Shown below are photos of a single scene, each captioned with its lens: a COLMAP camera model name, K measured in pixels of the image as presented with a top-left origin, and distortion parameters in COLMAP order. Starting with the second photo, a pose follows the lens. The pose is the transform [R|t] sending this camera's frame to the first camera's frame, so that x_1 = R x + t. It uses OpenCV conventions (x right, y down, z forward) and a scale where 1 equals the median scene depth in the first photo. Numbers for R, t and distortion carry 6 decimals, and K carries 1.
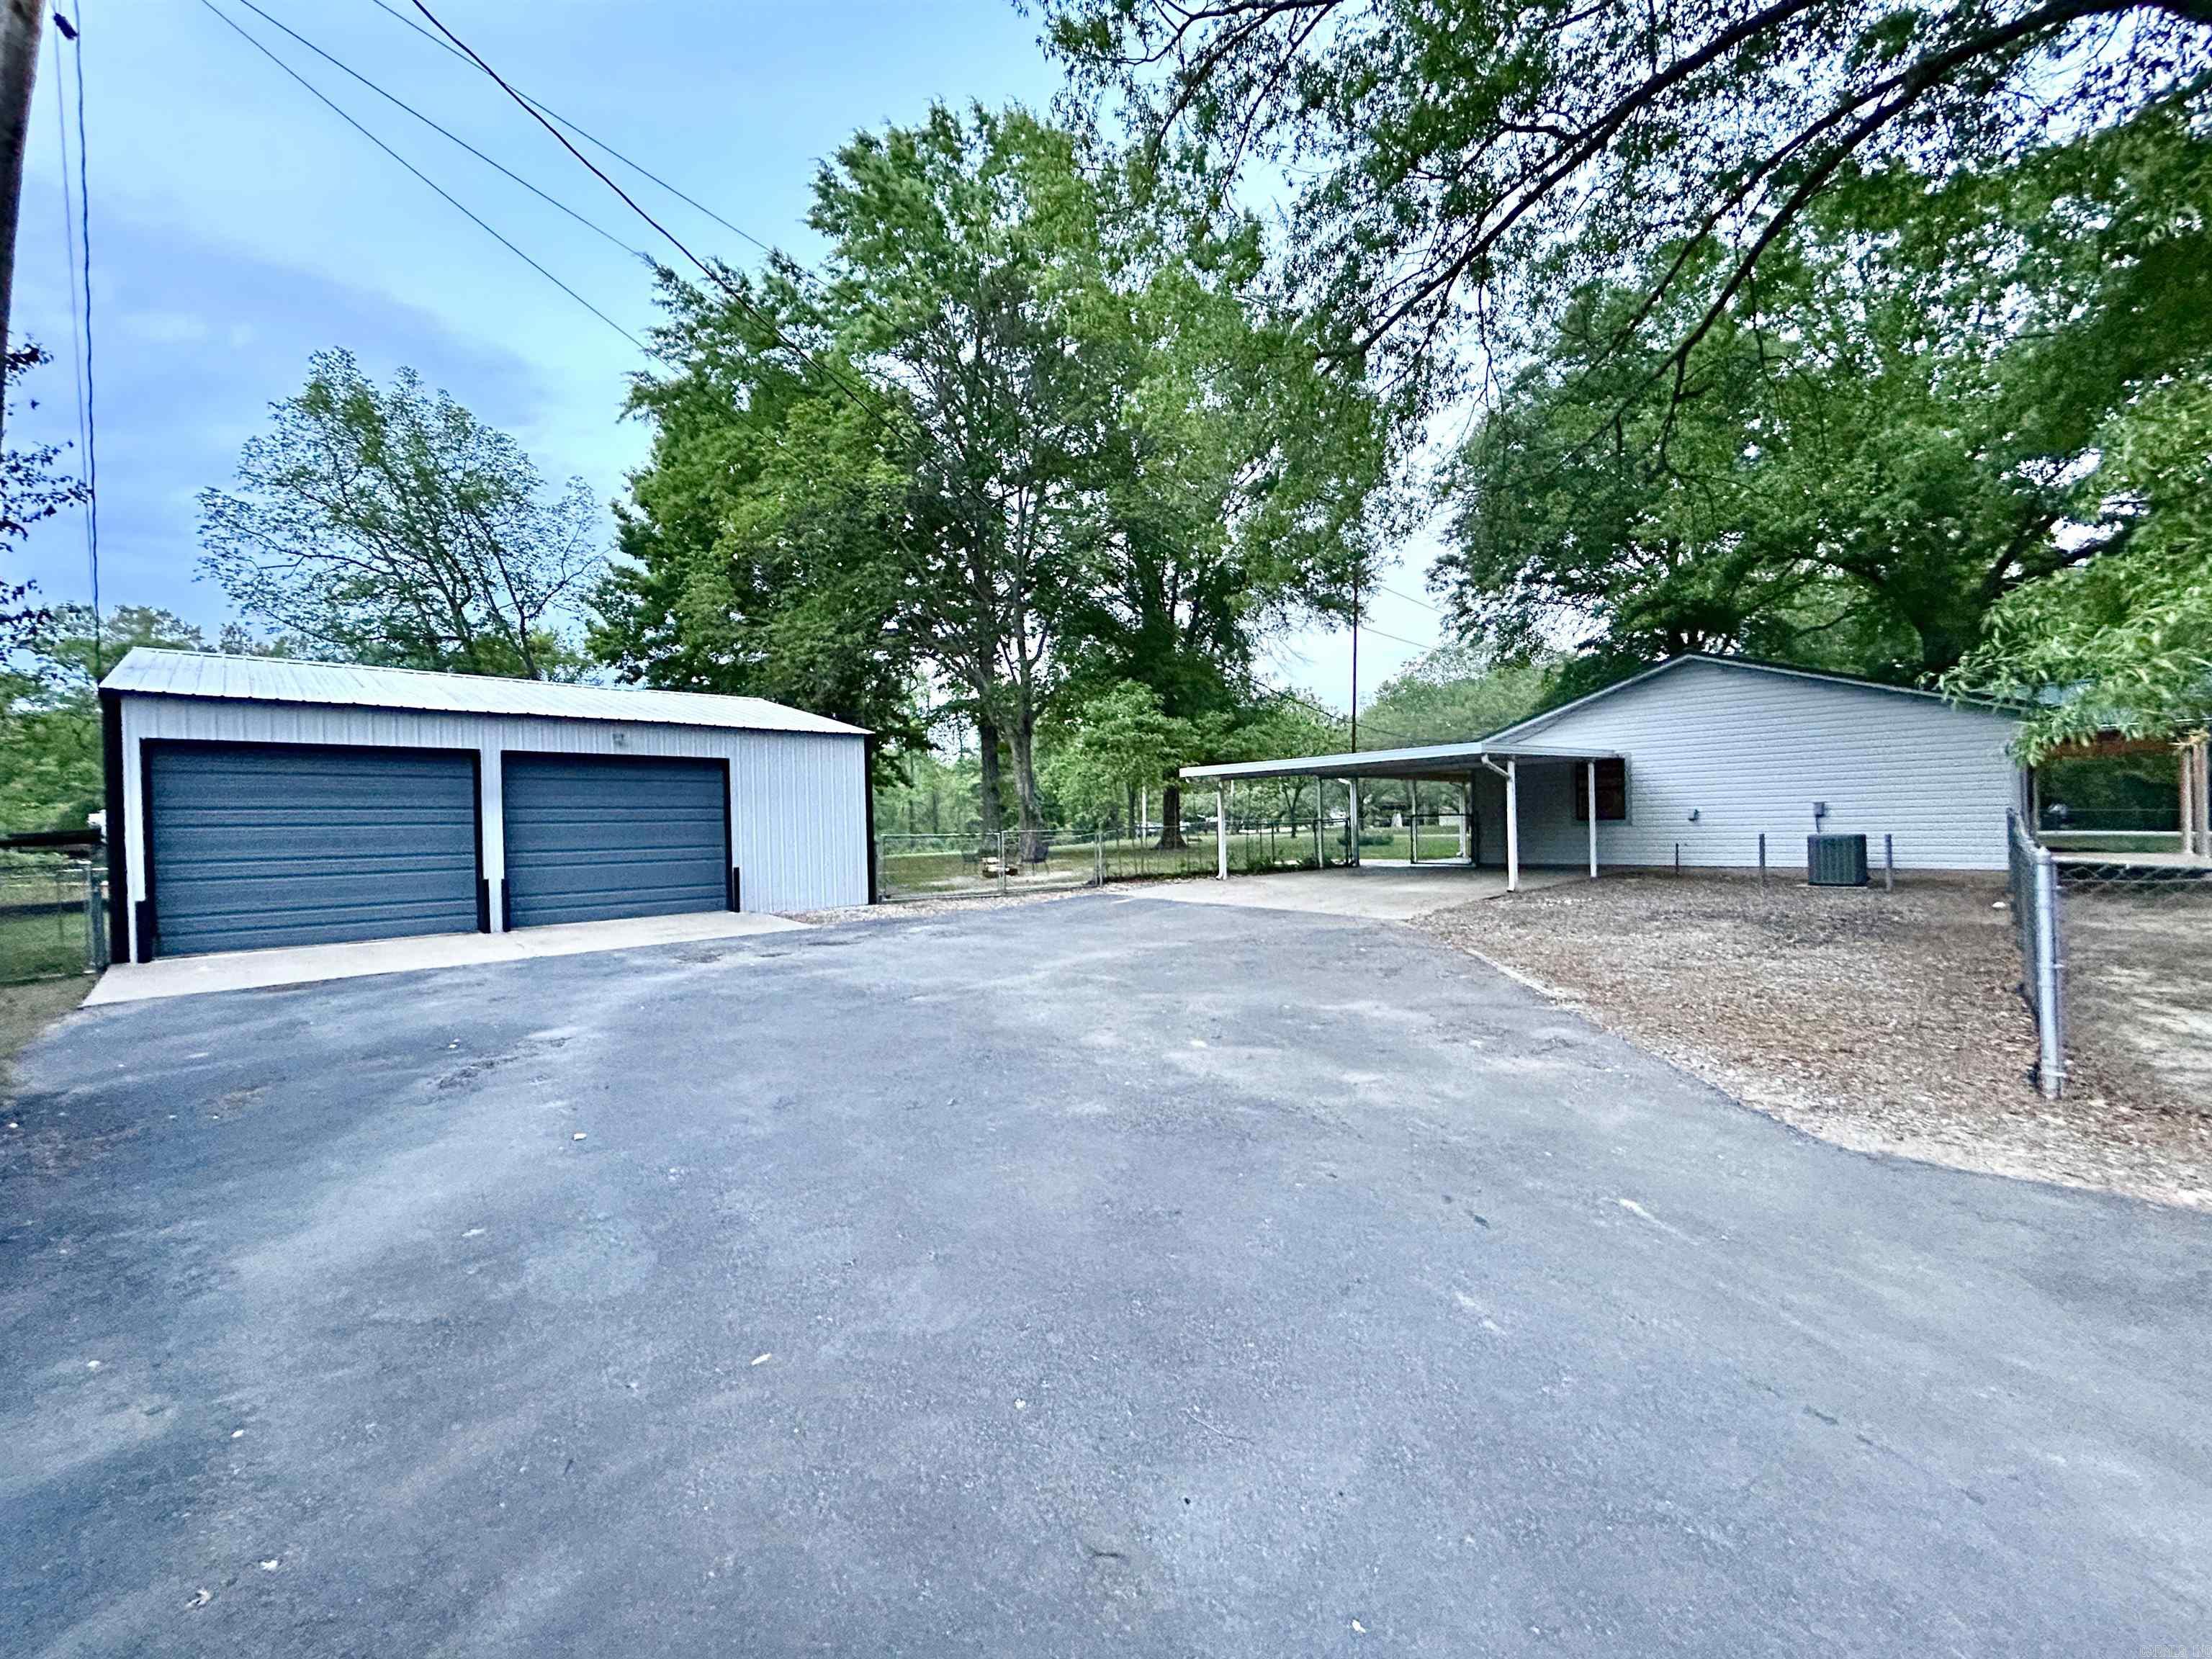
lens RADIAL K [[900.3, 0, 1101.1], [0, 900.3, 830.9], [0, 0, 1]] dist [-0.000825, 0.000161]
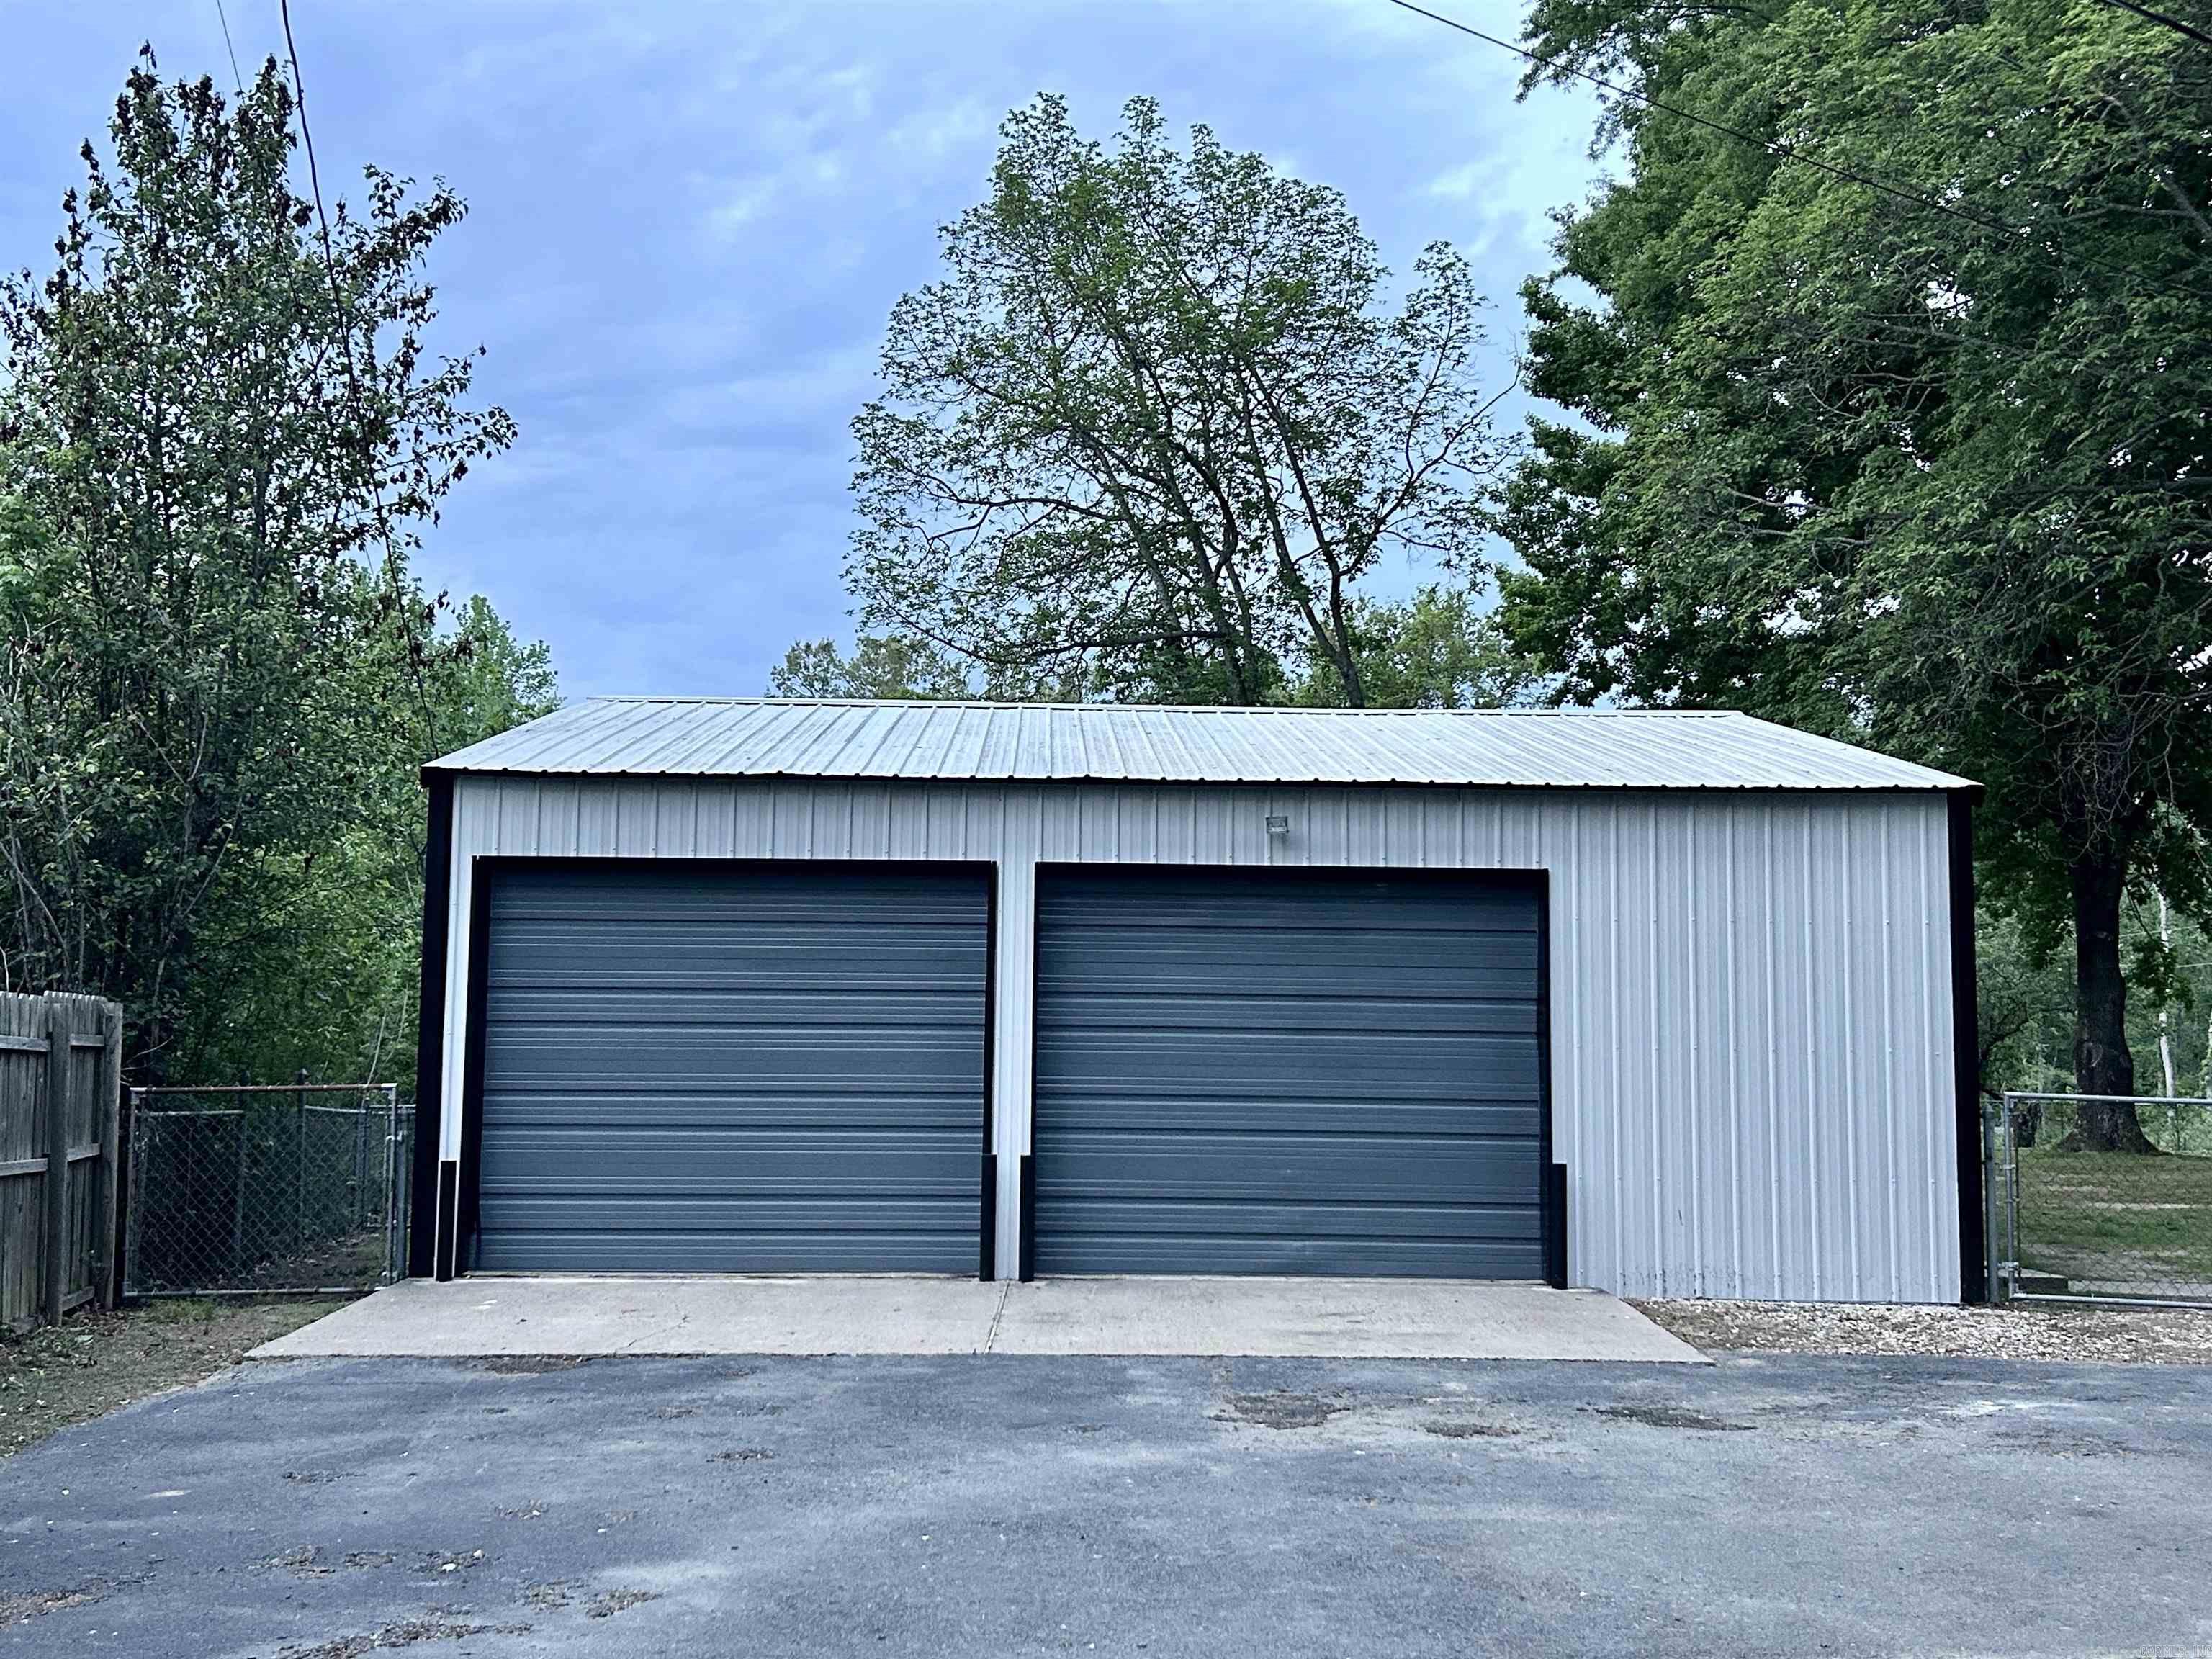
lens RADIAL K [[2297.5, 0, 1105.8], [0, 2297.5, 833.9], [0, 0, 1]] dist [0.046222, -0.011796]
pose [[0.727014, -0.037144, -0.685617, 0.063507], [-0.031981, 0.995620, -0.087851, -0.002947], [0.685877, 0.085796, 0.722642, 0.106130]]
